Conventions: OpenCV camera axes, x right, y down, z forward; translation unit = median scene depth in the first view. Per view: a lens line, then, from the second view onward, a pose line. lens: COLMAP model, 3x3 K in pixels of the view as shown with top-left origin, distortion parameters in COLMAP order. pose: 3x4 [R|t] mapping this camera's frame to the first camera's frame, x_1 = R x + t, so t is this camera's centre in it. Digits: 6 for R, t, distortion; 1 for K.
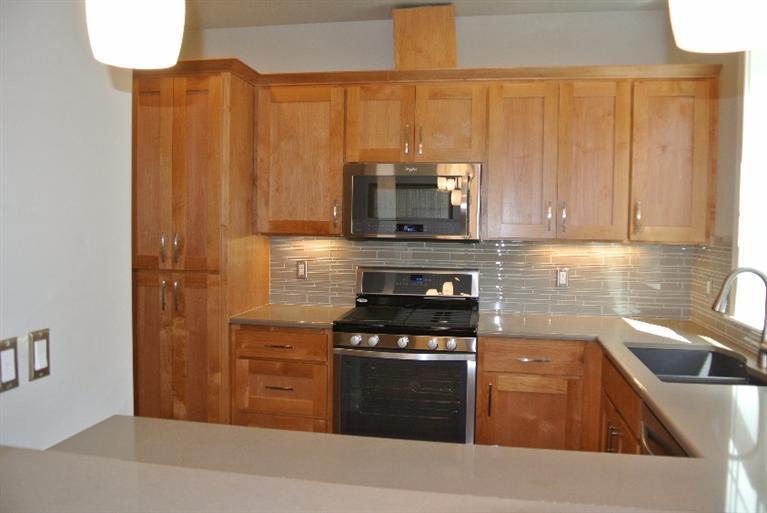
lens RADIAL K [[604.9, 0, 383.5], [0, 604.9, 256.5], [0, 0, 1]] dist [-0.079676, -0.000755]
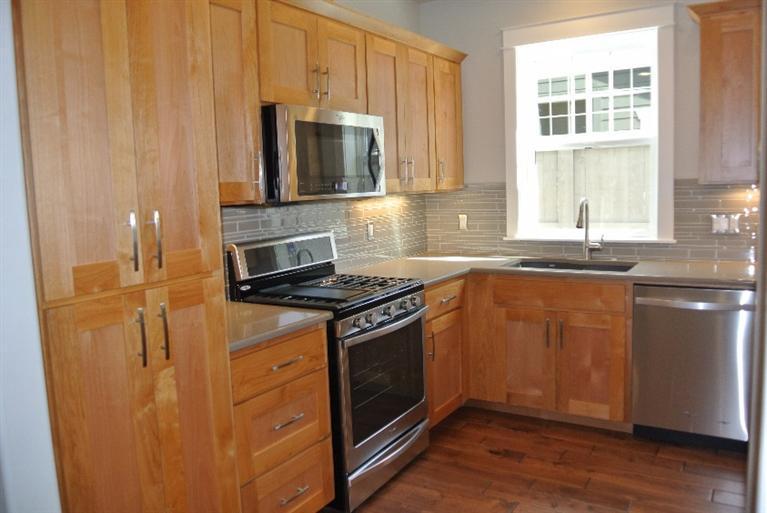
lens RADIAL K [[604.9, 0, 383.5], [0, 604.9, 256.5], [0, 0, 1]] dist [-0.079676, -0.000755]
pose [[0.371229, -0.137773, 0.918263, -0.710433], [0.092157, 0.989515, 0.111206, -0.036694], [-0.923957, 0.043342, 0.380033, 0.593097]]
